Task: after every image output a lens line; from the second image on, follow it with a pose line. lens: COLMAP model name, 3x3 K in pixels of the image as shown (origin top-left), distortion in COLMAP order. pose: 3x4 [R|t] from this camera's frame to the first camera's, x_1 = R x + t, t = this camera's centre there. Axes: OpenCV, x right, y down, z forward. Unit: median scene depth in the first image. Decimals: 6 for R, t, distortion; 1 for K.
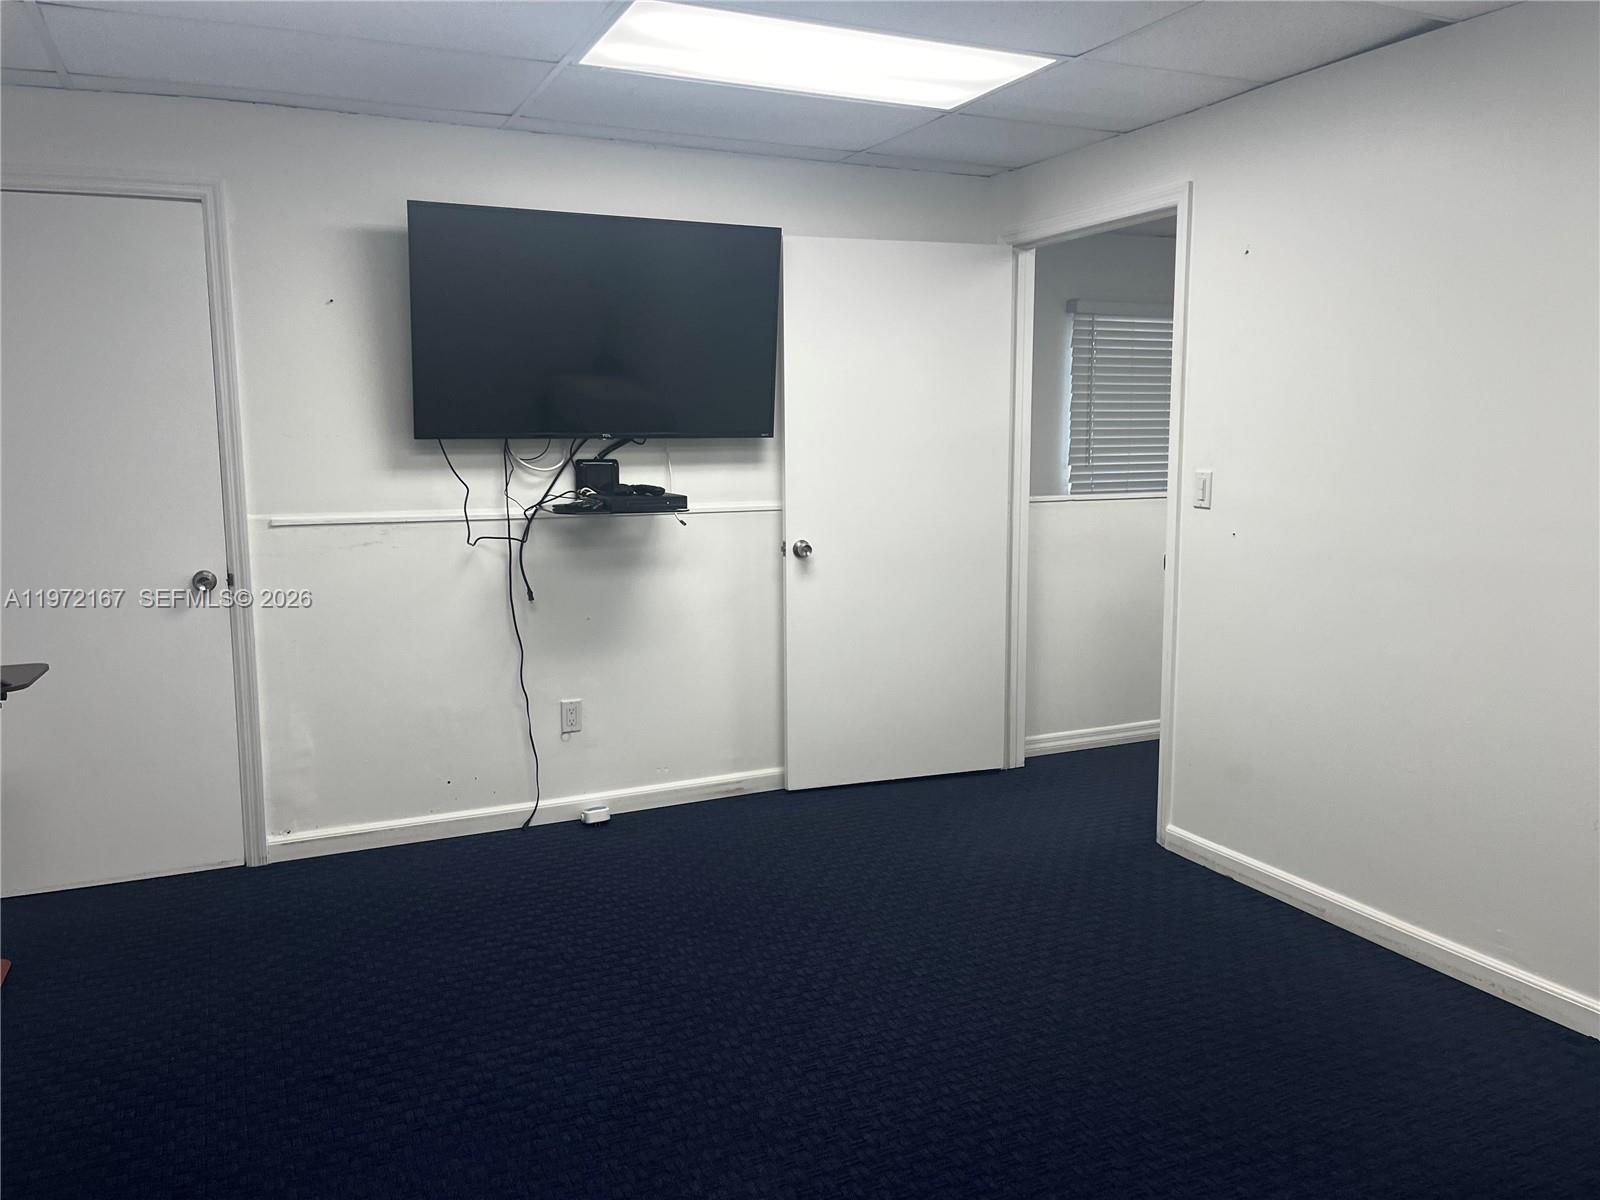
lens RADIAL K [[1206.7, 0, 800.0], [0, 1206.7, 600.0], [0, 0, 1]] dist [0.078560, -0.107106]
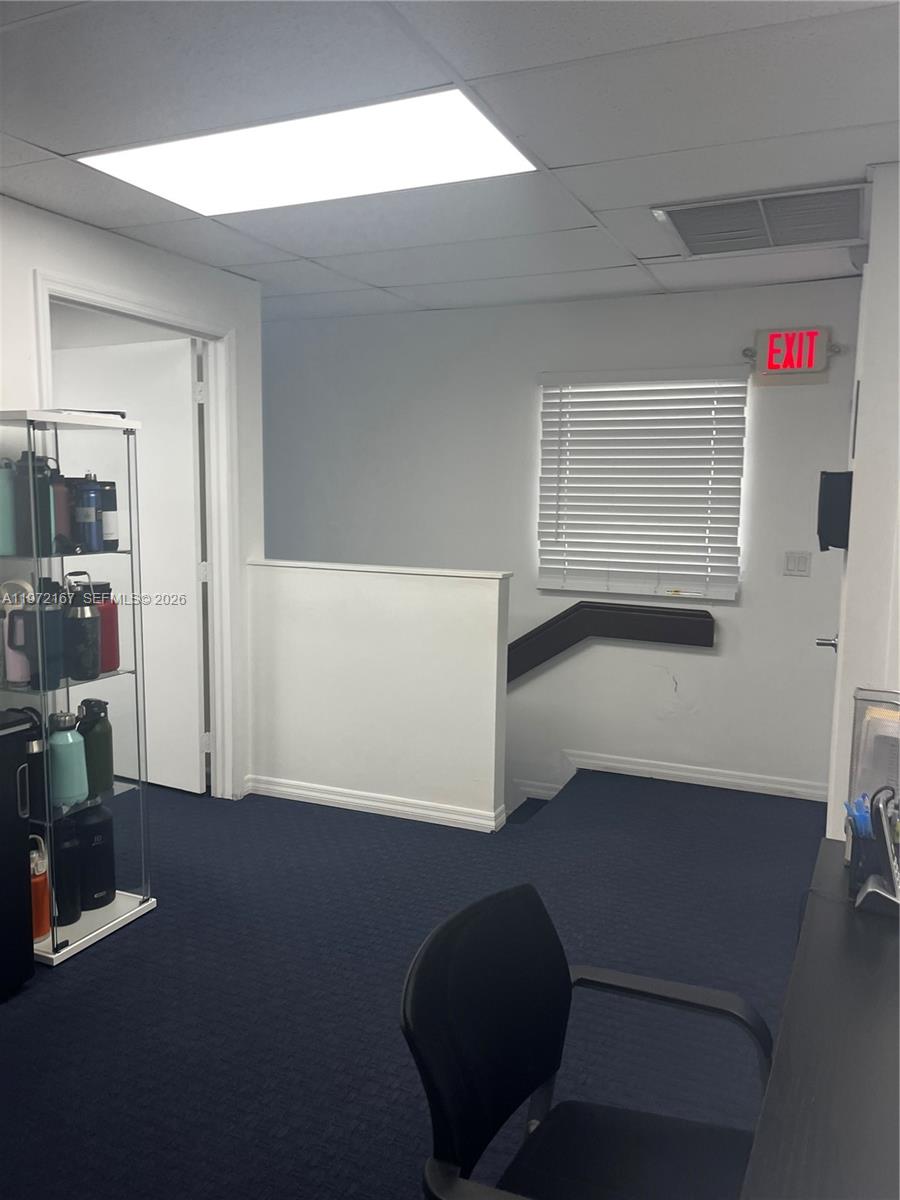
lens RADIAL K [[905.0, 0, 453.7], [0, 905.0, 605.6], [0, 0, 1]] dist [0.078560, -0.107106]
pose [[0.652483, 0.107925, -0.750079, 0.747004], [-0.121628, 0.991889, 0.036915, -0.077180], [0.747979, 0.067144, 0.660317, 0.467009]]
